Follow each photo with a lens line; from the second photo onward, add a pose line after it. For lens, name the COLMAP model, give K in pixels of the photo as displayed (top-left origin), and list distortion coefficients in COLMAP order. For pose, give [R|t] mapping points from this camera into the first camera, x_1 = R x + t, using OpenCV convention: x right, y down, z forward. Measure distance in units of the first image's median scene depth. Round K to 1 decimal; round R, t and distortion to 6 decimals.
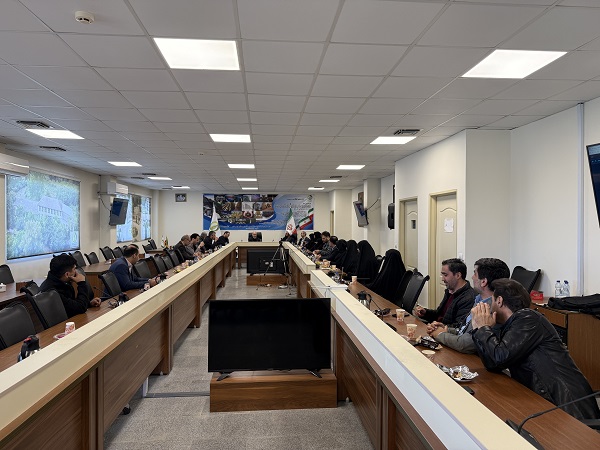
lens RADIAL K [[414.9, 0, 298.5], [0, 414.9, 227.6], [0, 0, 1]] dist [0.065058, -0.073268]
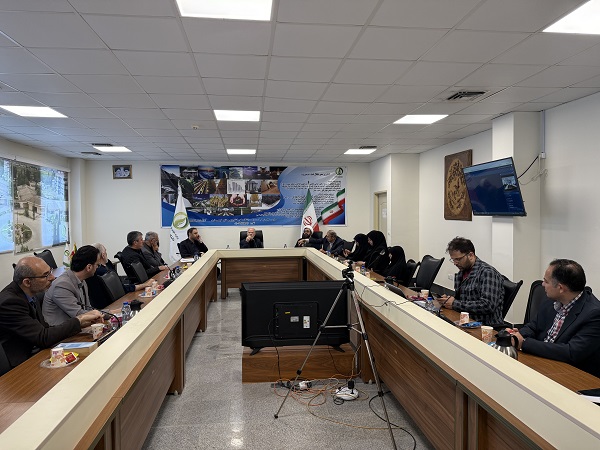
lens RADIAL K [[414.9, 0, 303.5], [0, 414.9, 223.3], [0, 0, 1]] dist [0.065058, -0.073268]
pose [[0.998770, -0.010523, 0.048447, -0.056279], [0.009513, 0.999734, 0.021026, -0.009688], [-0.048656, -0.020540, 0.998604, 0.397435]]
